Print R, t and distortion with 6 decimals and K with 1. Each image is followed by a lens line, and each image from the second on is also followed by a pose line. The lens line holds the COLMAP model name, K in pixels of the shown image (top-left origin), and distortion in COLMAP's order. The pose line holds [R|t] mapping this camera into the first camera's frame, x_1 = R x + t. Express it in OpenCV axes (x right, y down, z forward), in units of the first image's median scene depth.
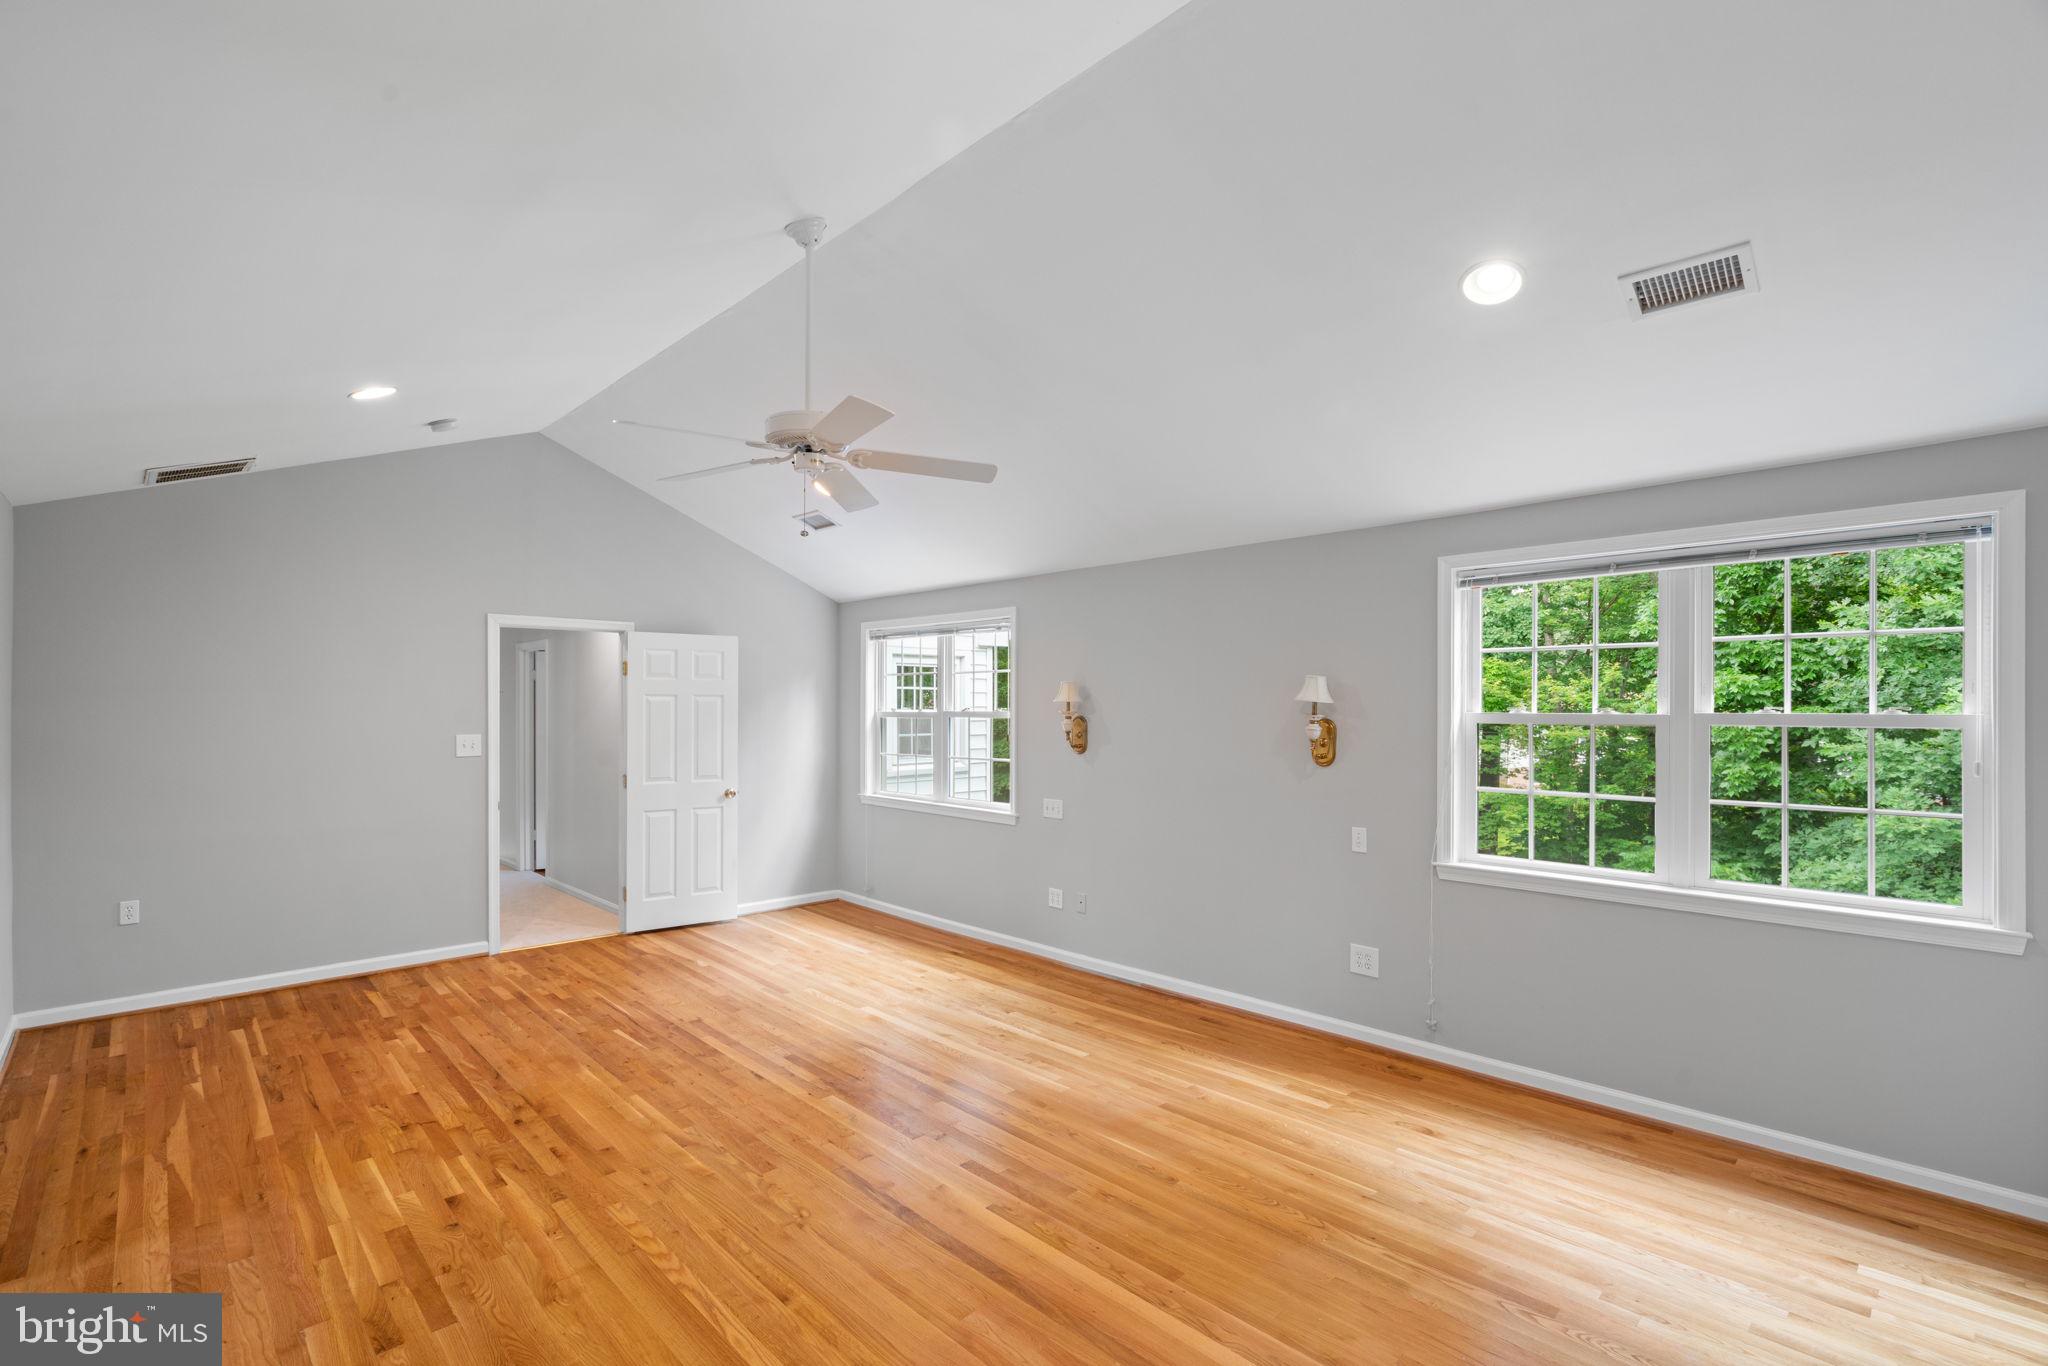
lens RADIAL K [[1047.5, 0, 1036.5], [0, 1047.5, 705.6], [0, 0, 1]] dist [-0.000186, 0.000506]
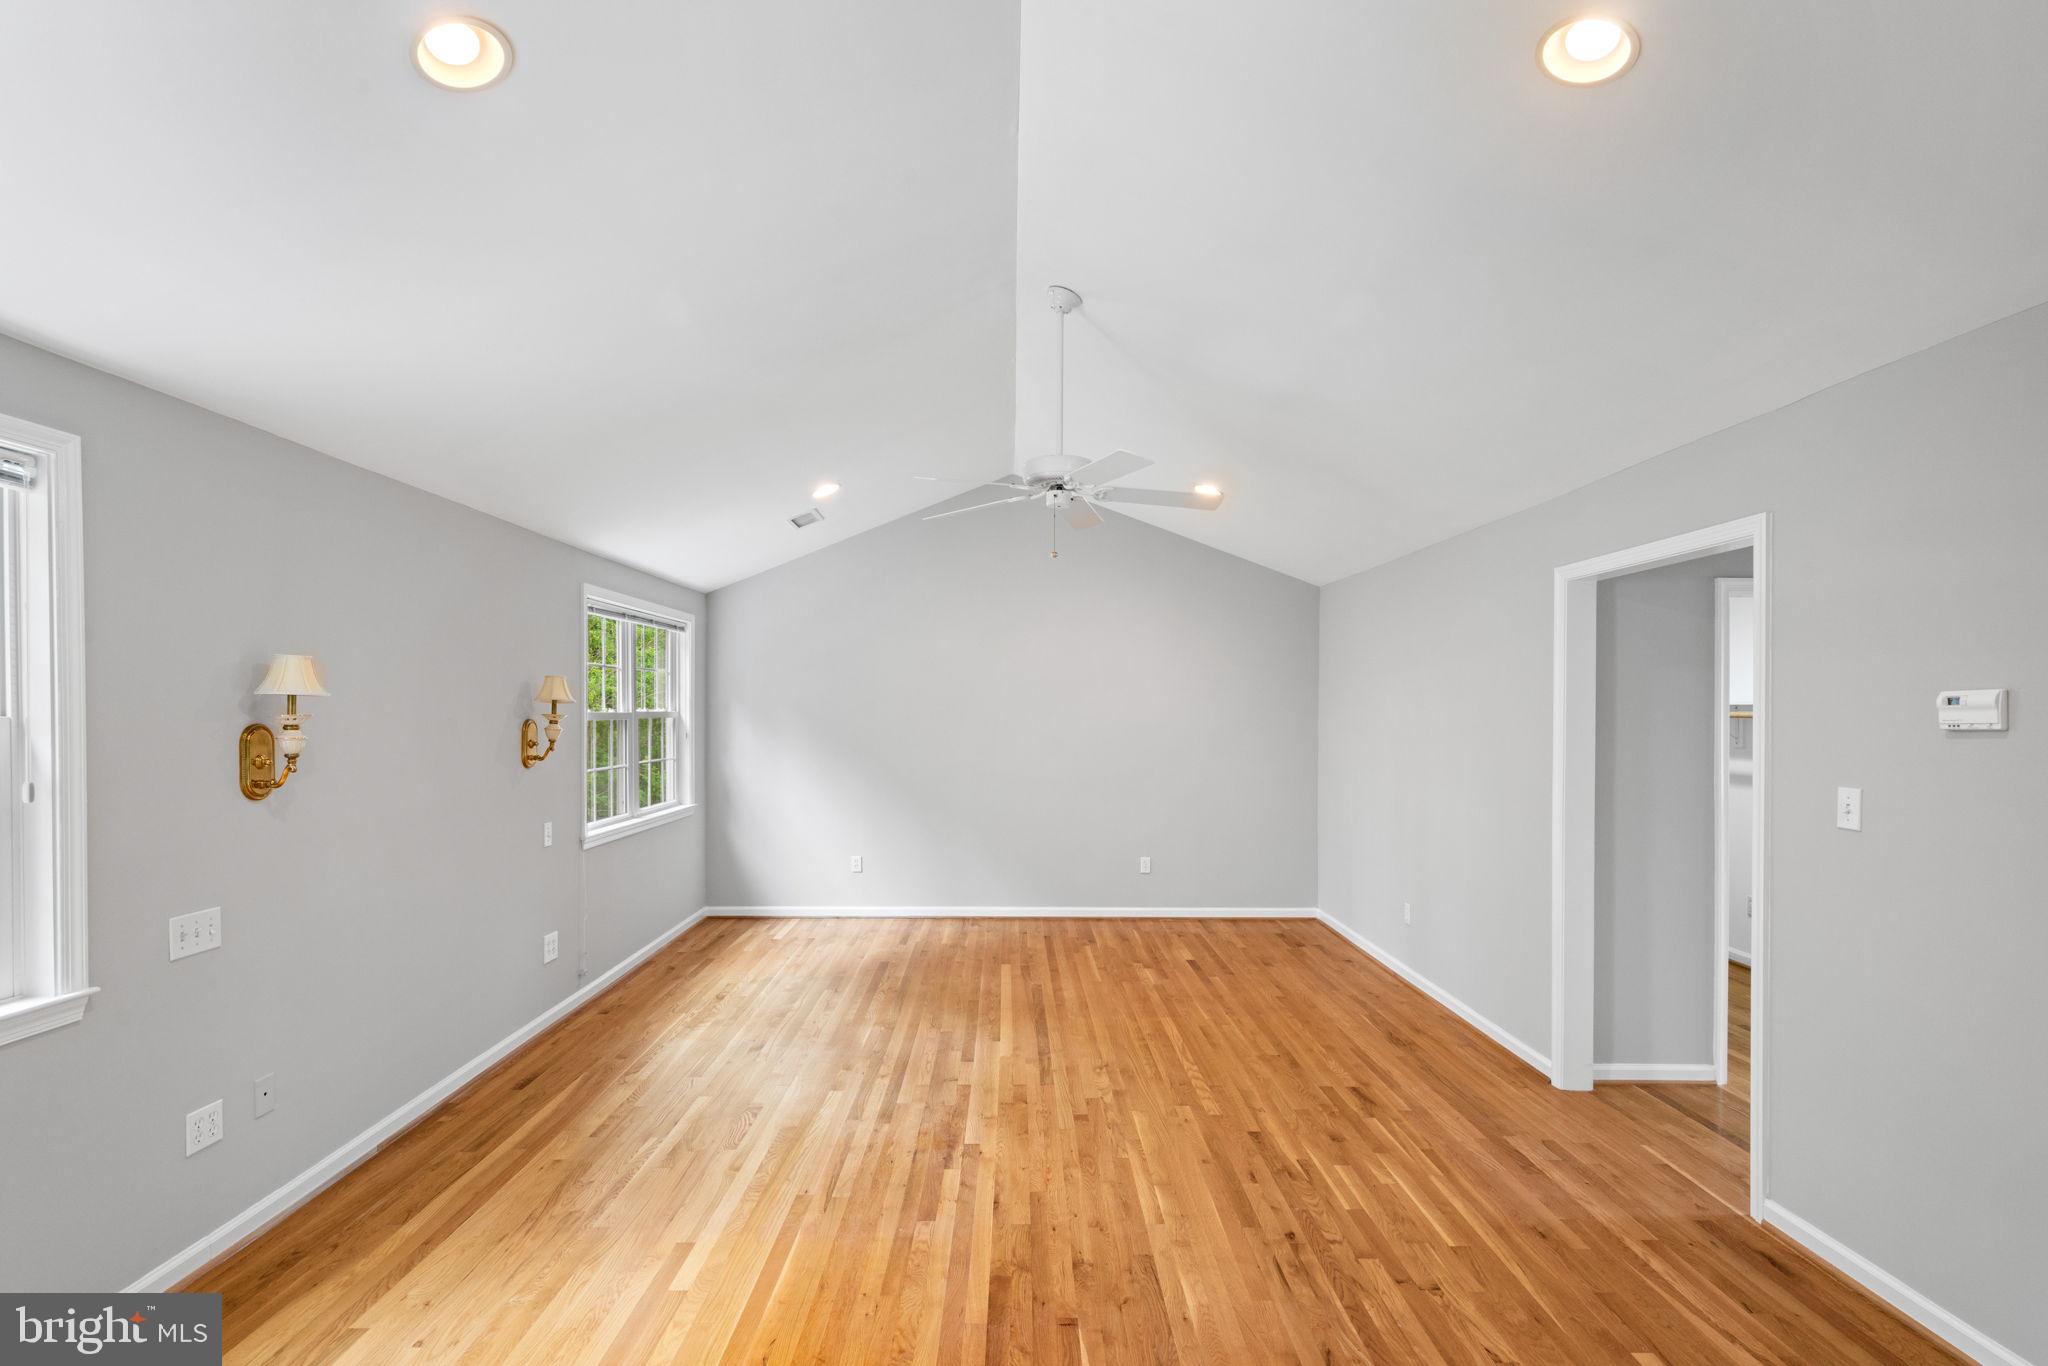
lens RADIAL K [[1047.5, 0, 1036.5], [0, 1047.5, 705.6], [0, 0, 1]] dist [-0.000186, 0.000506]
pose [[-0.774247, -0.002085, 0.632880, -0.933722], [-0.005237, 0.999981, -0.003112, 0.000651], [-0.632862, -0.005723, -0.774243, 1.914968]]
